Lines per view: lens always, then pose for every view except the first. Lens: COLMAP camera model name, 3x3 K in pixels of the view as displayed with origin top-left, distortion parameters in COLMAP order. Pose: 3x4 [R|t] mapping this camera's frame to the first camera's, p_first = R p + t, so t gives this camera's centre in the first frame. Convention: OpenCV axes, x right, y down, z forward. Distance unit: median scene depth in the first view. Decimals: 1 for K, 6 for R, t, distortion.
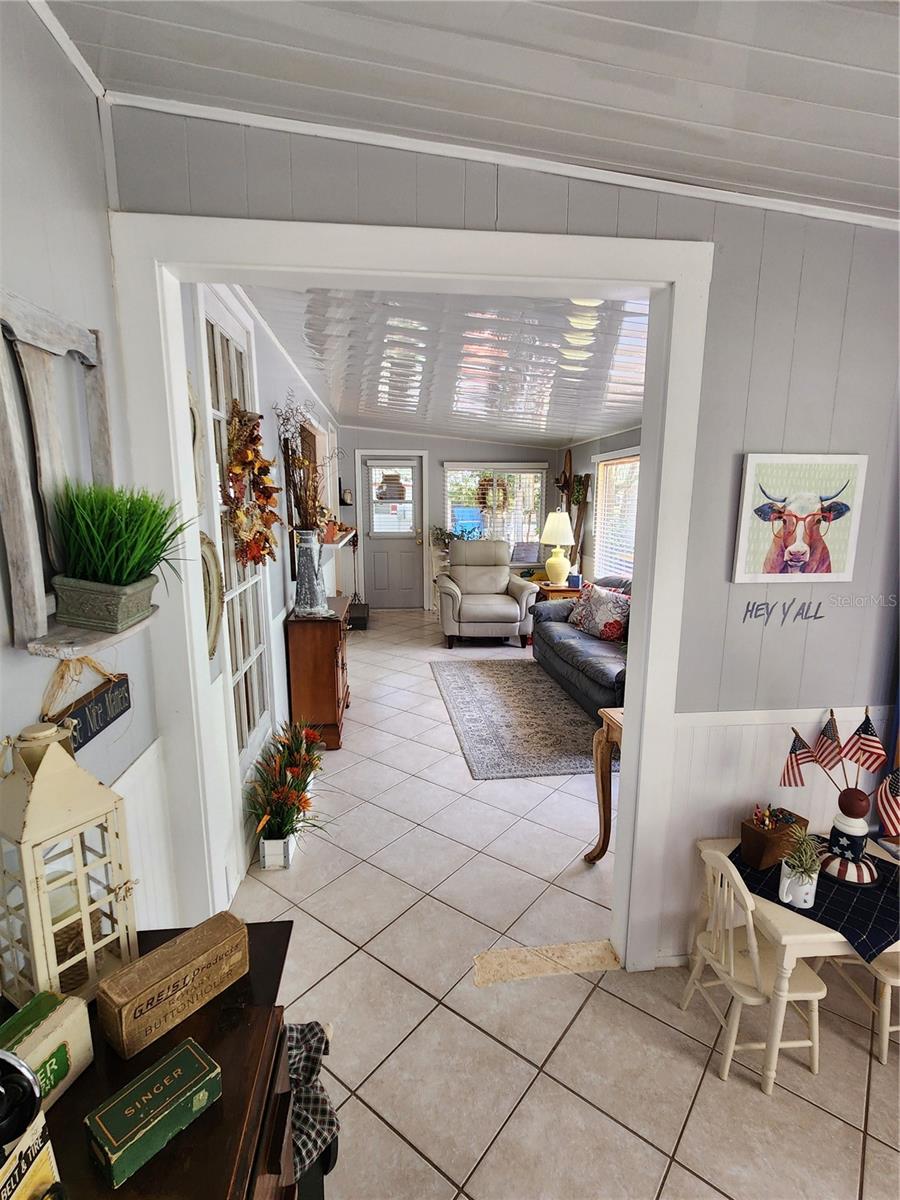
lens RADIAL K [[493.0, 0, 457.7], [0, 493.0, 609.4], [0, 0, 1]] dist [-0.001348, -0.000047]
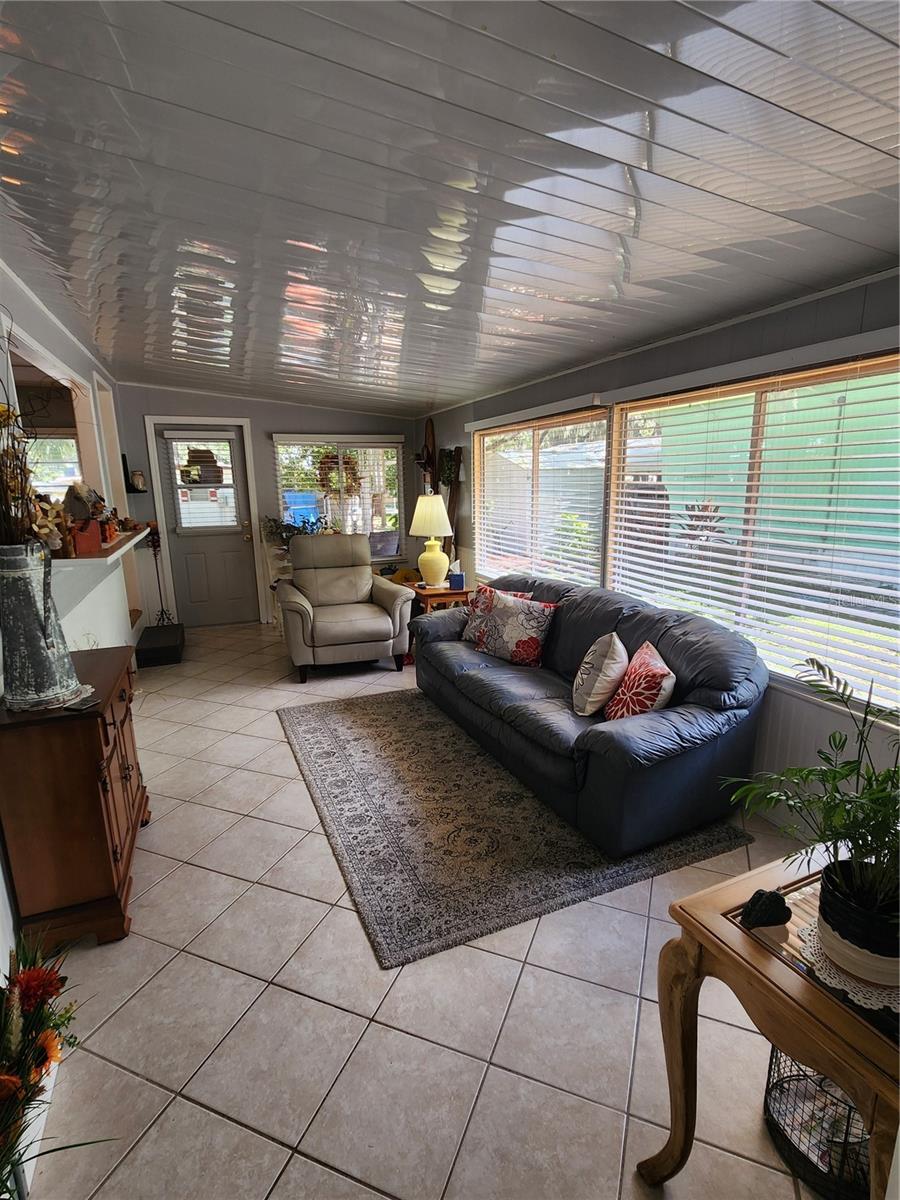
lens RADIAL K [[519.3, 0, 433.4], [0, 519.3, 604.5], [0, 0, 1]] dist [0.000585, 0.000030]
pose [[0.964504, -0.078092, 0.252258, -0.014209], [0.074787, 0.996942, 0.022680, -0.040810], [-0.253257, -0.003010, 0.967394, 0.194358]]
